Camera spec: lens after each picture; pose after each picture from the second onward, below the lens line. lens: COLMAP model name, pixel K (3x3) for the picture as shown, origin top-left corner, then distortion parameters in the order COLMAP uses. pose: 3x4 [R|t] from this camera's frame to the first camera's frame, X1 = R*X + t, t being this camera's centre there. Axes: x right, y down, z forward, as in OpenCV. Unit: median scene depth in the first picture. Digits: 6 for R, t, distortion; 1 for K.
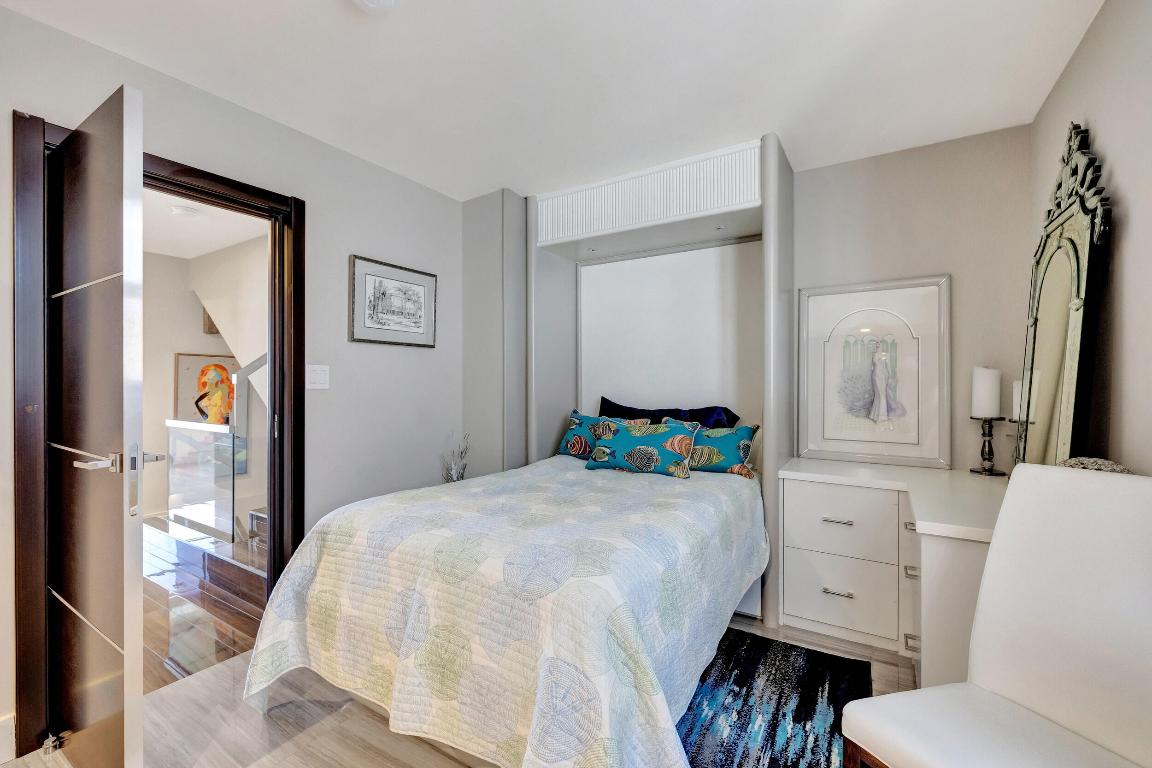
lens RADIAL K [[486.7, 0, 571.8], [0, 486.7, 383.8], [0, 0, 1]] dist [0.002790, -0.000669]
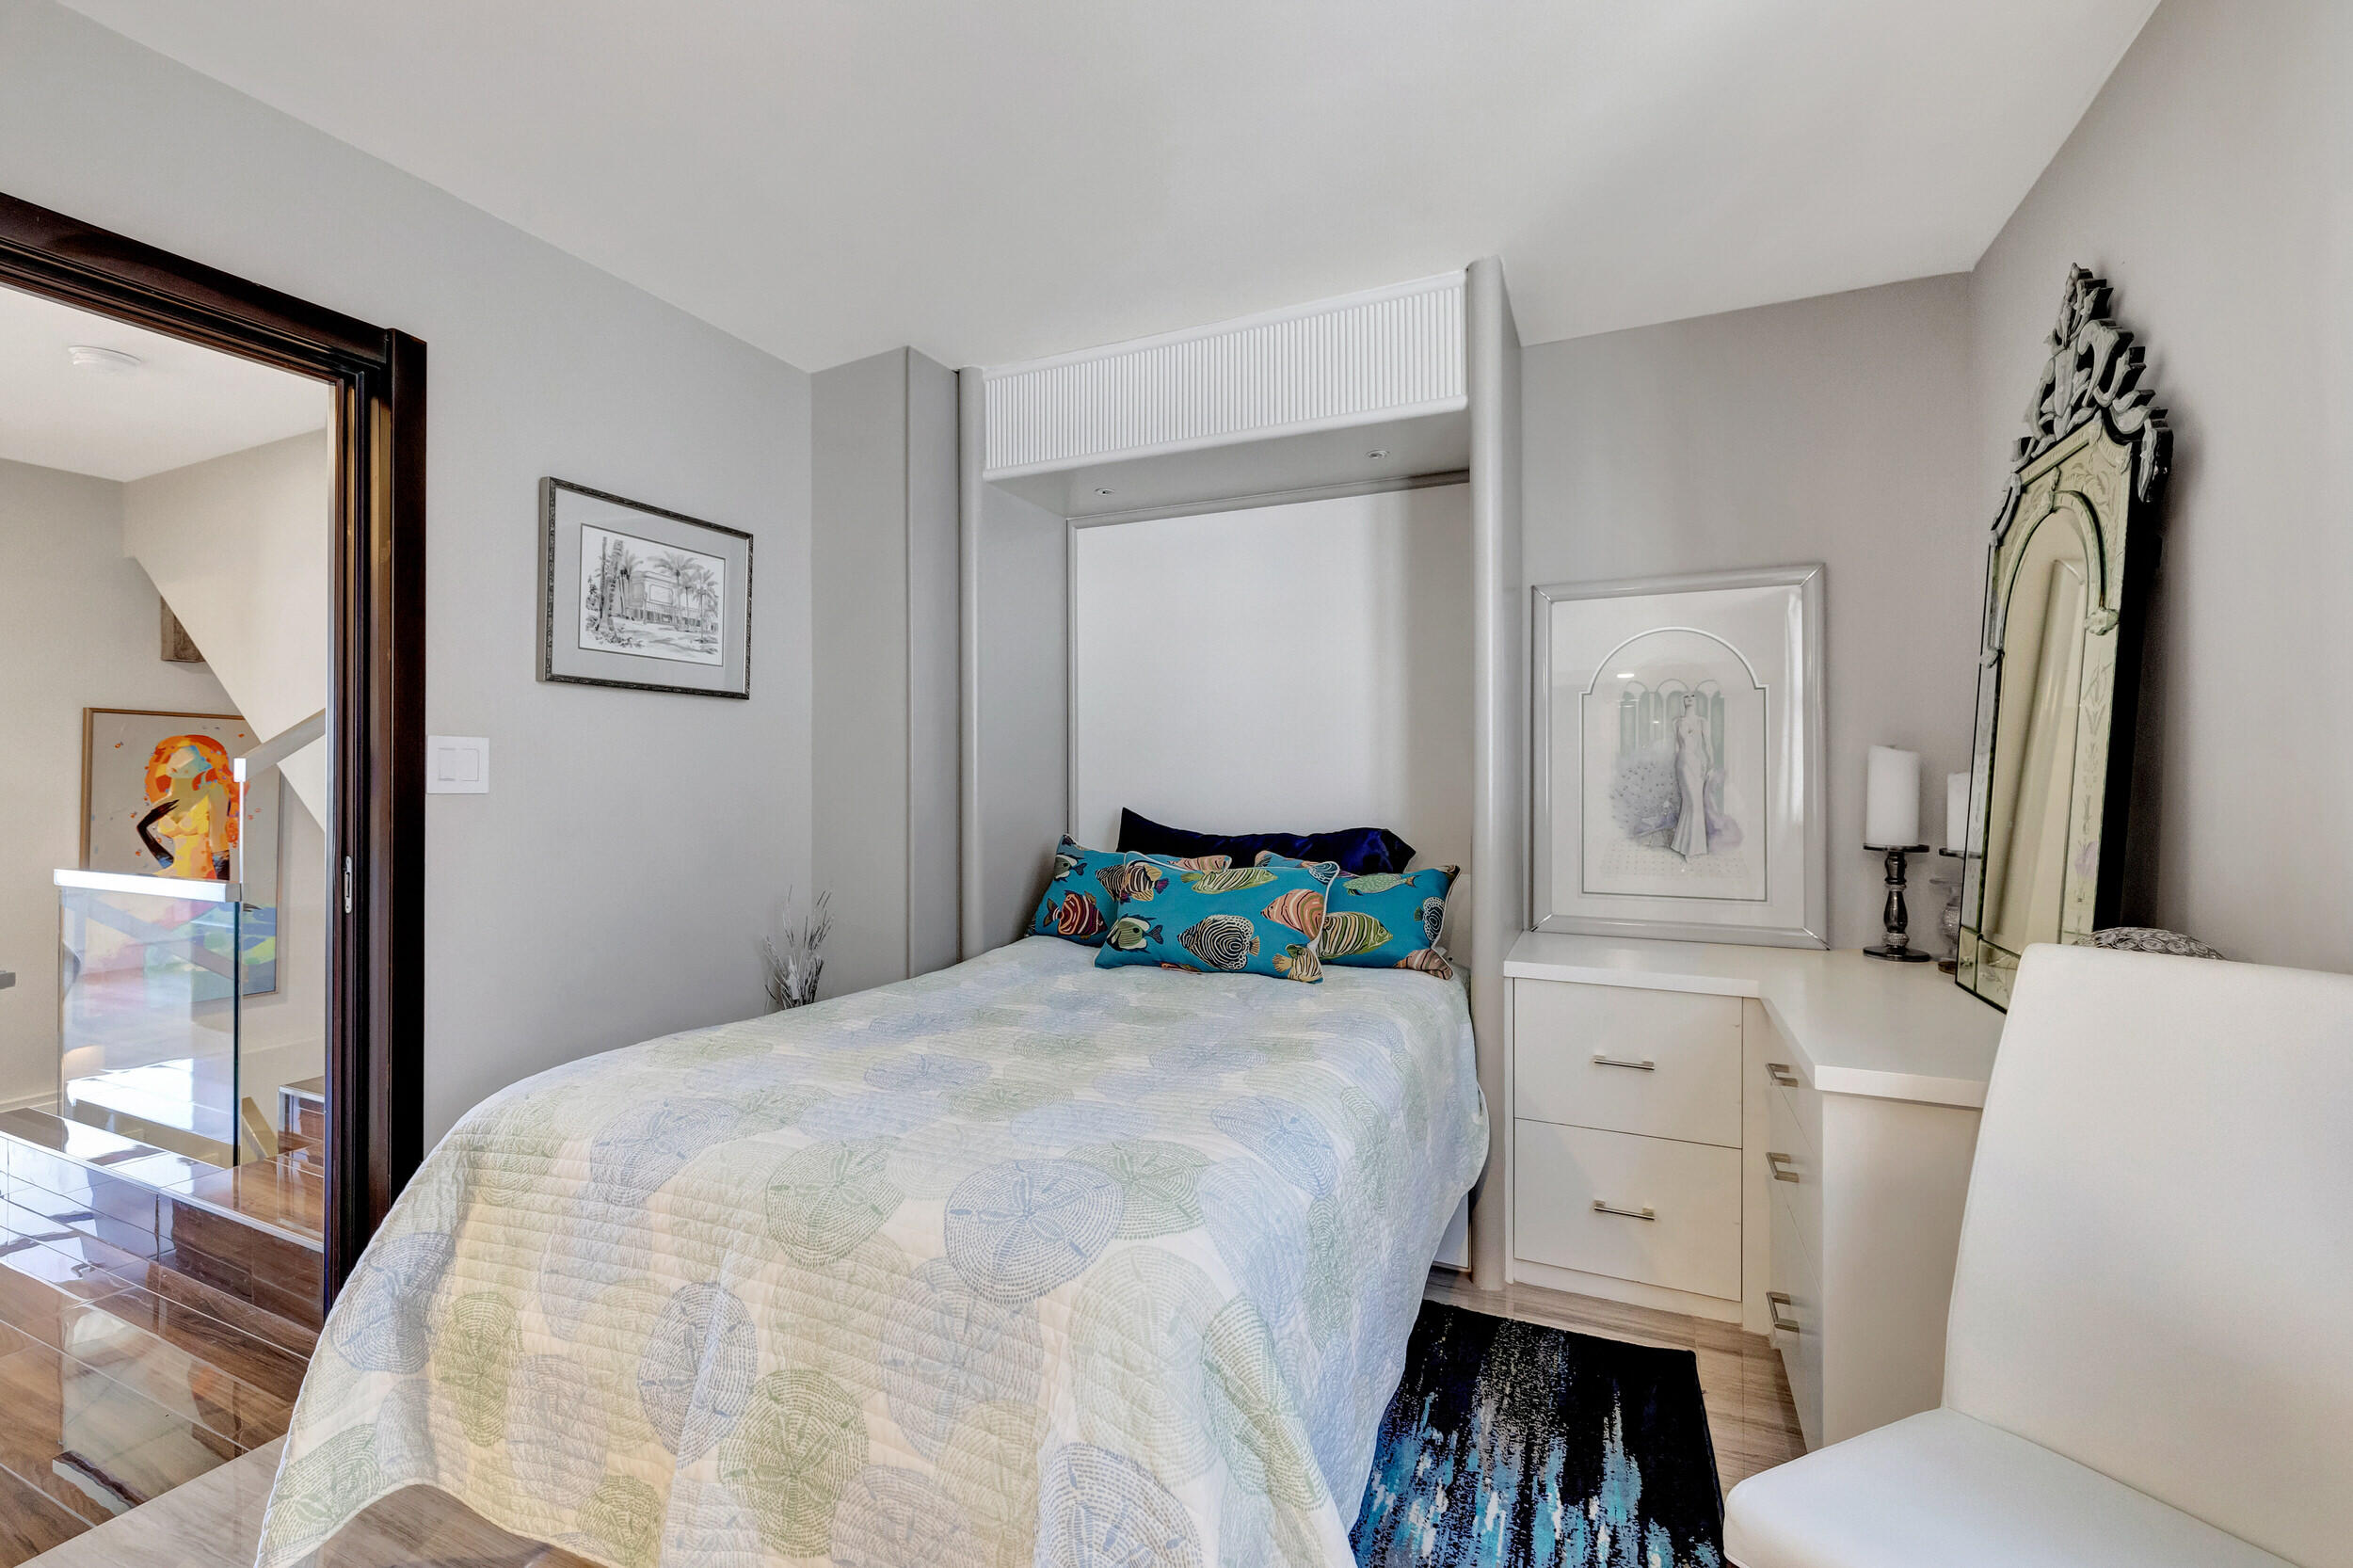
lens RADIAL K [[994.1, 0, 1165.2], [0, 994.1, 777.3], [0, 0, 1]] dist [0.002790, -0.000669]
pose [[0.990702, -0.000600, 0.136052, -0.040076], [0.001084, 0.999993, -0.003489, 0.000064], [-0.136049, 0.003604, 0.990696, 0.076017]]
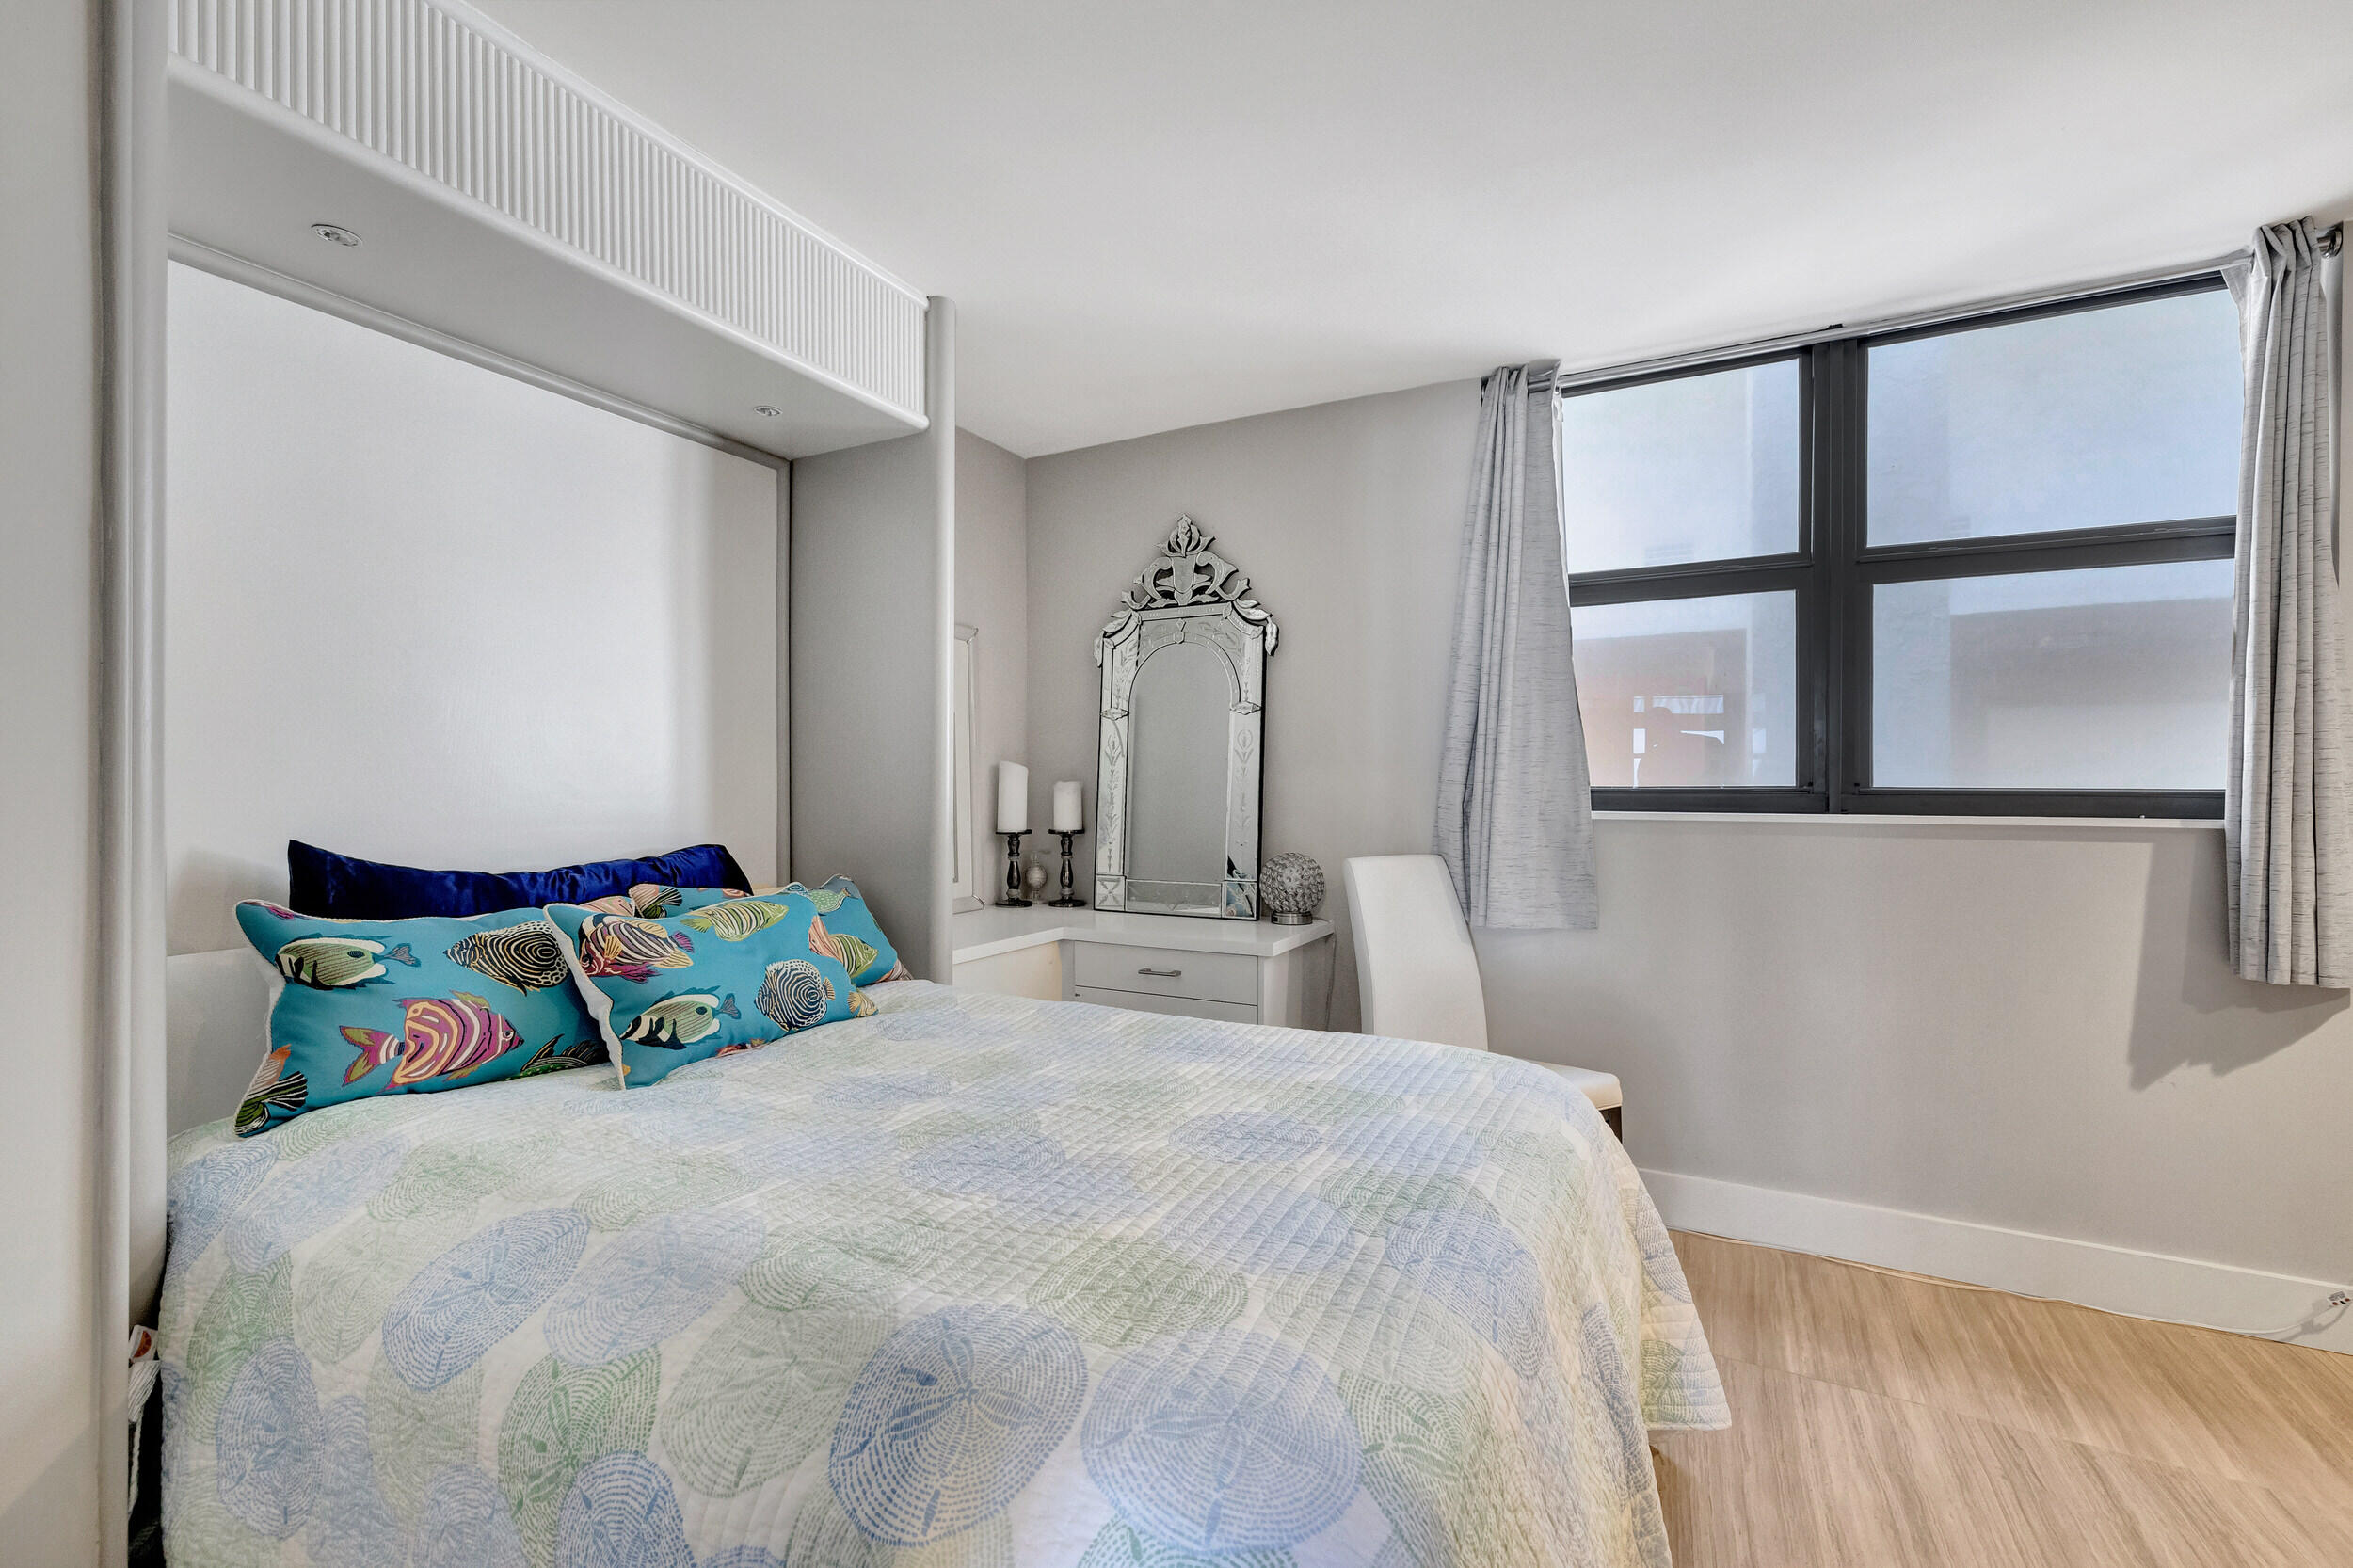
lens RADIAL K [[994.1, 0, 1174.0], [0, 994.1, 793.0], [0, 0, 1]] dist [0.002790, -0.000669]
pose [[-0.087106, -0.004805, 0.996187, -0.677328], [0.003242, 0.999982, 0.005107, 0.001370], [-0.996194, 0.003674, -0.087088, 0.872329]]
